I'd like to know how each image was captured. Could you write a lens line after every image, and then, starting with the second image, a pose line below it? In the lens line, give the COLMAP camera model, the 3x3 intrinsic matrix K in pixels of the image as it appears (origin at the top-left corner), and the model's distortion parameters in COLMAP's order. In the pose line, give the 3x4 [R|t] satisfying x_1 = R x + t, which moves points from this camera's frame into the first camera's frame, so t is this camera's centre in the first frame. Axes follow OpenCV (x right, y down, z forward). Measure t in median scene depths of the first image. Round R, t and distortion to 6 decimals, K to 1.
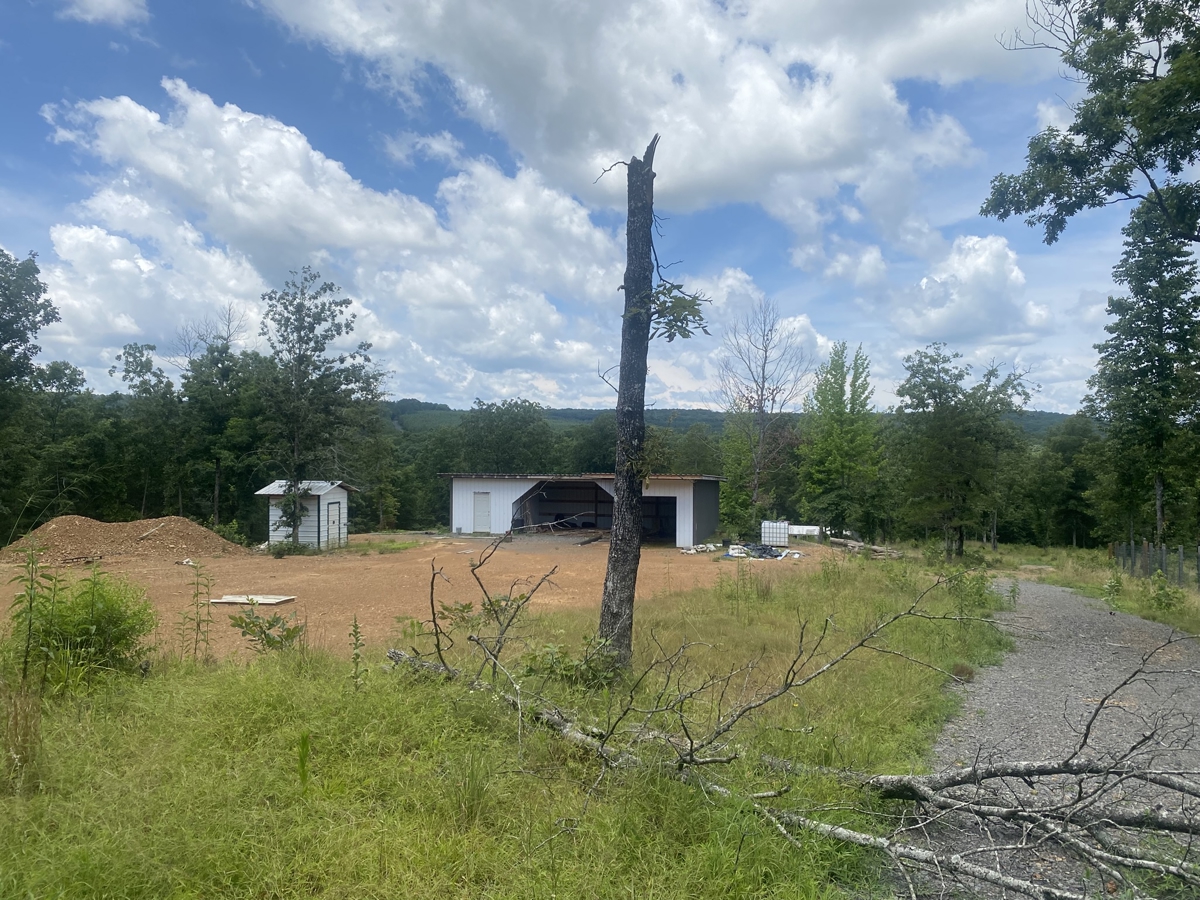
lens RADIAL K [[890.9, 0, 600.4], [0, 890.9, 450.5], [0, 0, 1]] dist [0.040488, -0.060858]
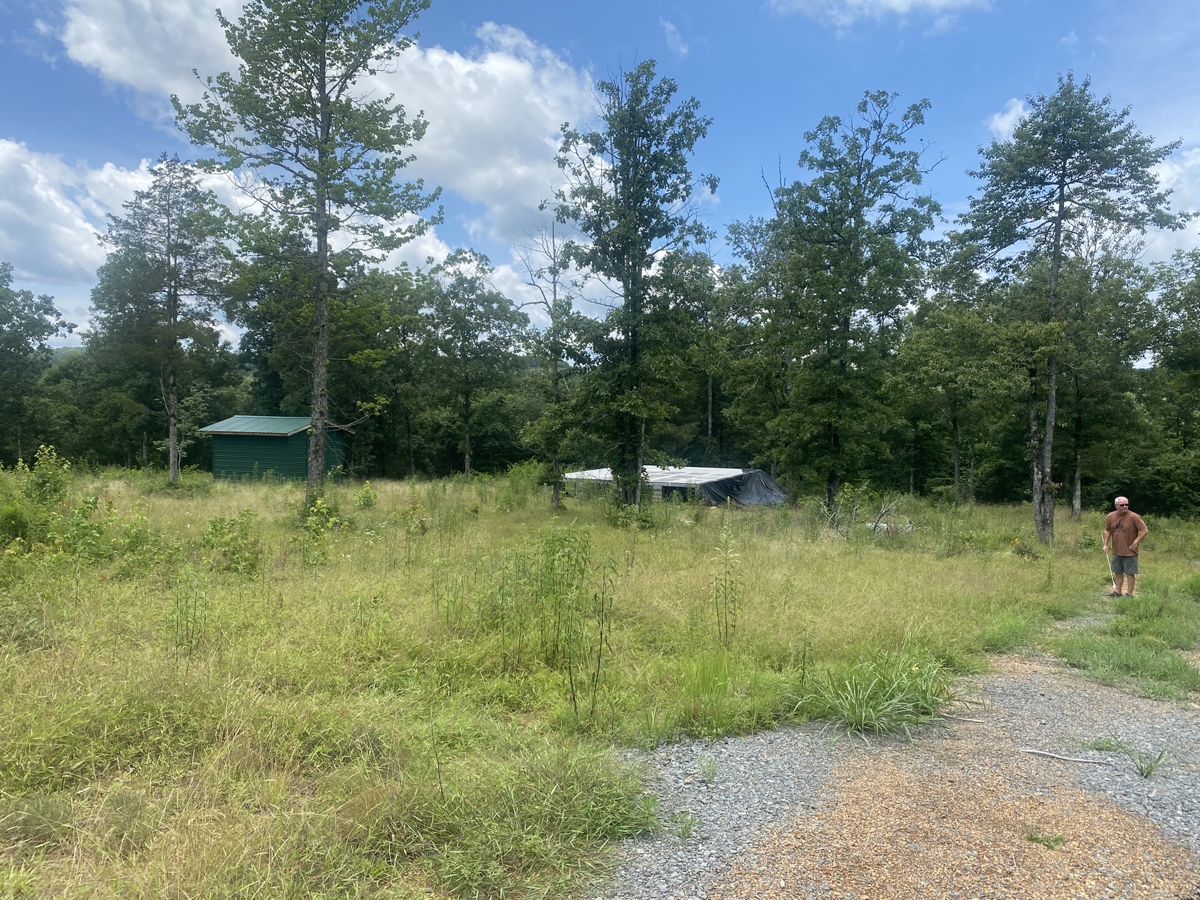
lens RADIAL K [[890.9, 0, 593.7], [0, 890.9, 446.6], [0, 0, 1]] dist [0.040488, -0.060858]
pose [[0.985742, 0.010137, -0.167957, 0.343121], [-0.004366, 0.999388, 0.034694, 0.073569], [0.168206, -0.033466, 0.985184, 0.678964]]
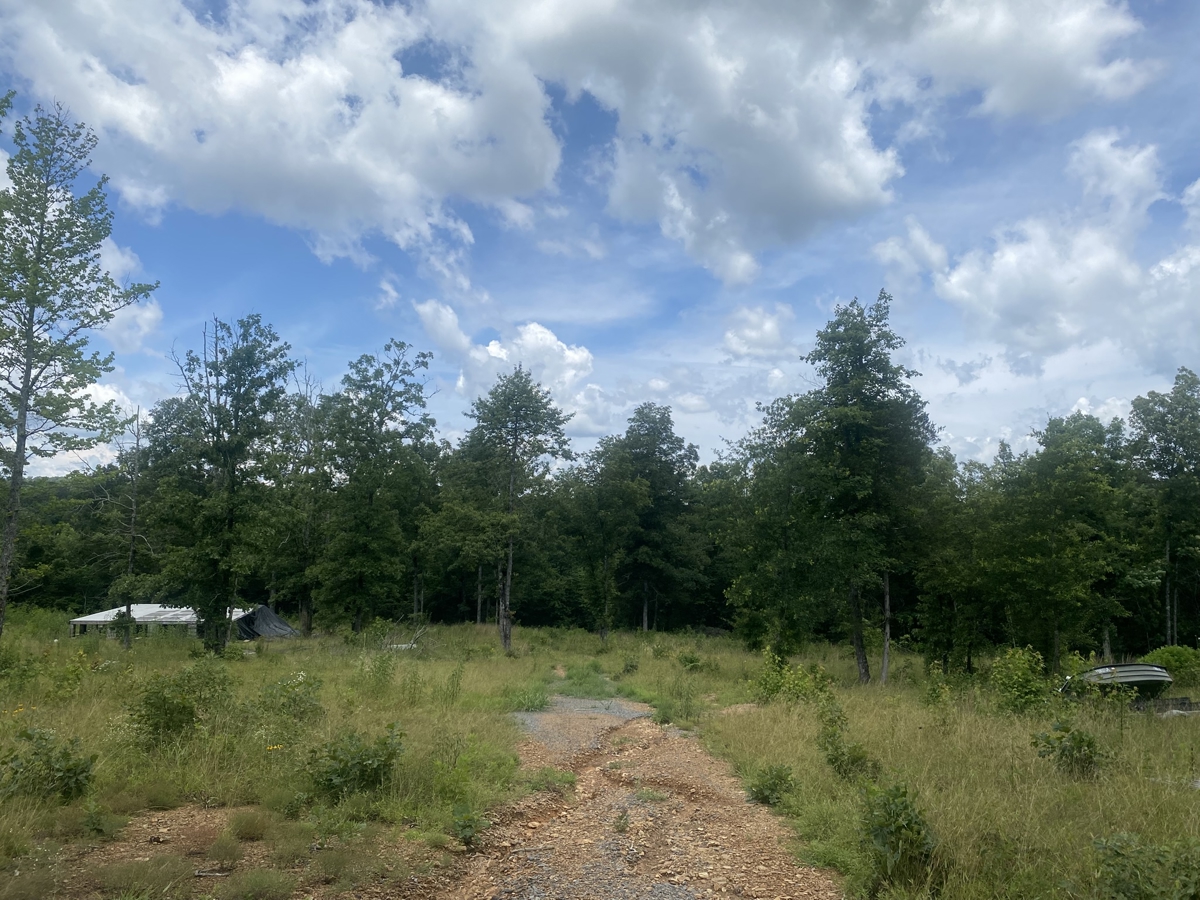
lens RADIAL K [[890.9, 0, 600.4], [0, 890.9, 461.1], [0, 0, 1]] dist [0.040488, -0.060858]
pose [[0.891644, 0.050787, 0.449879, 0.243210], [-0.012348, 0.996046, -0.087971, 0.051148], [-0.452568, 0.072884, 0.888746, 0.503288]]
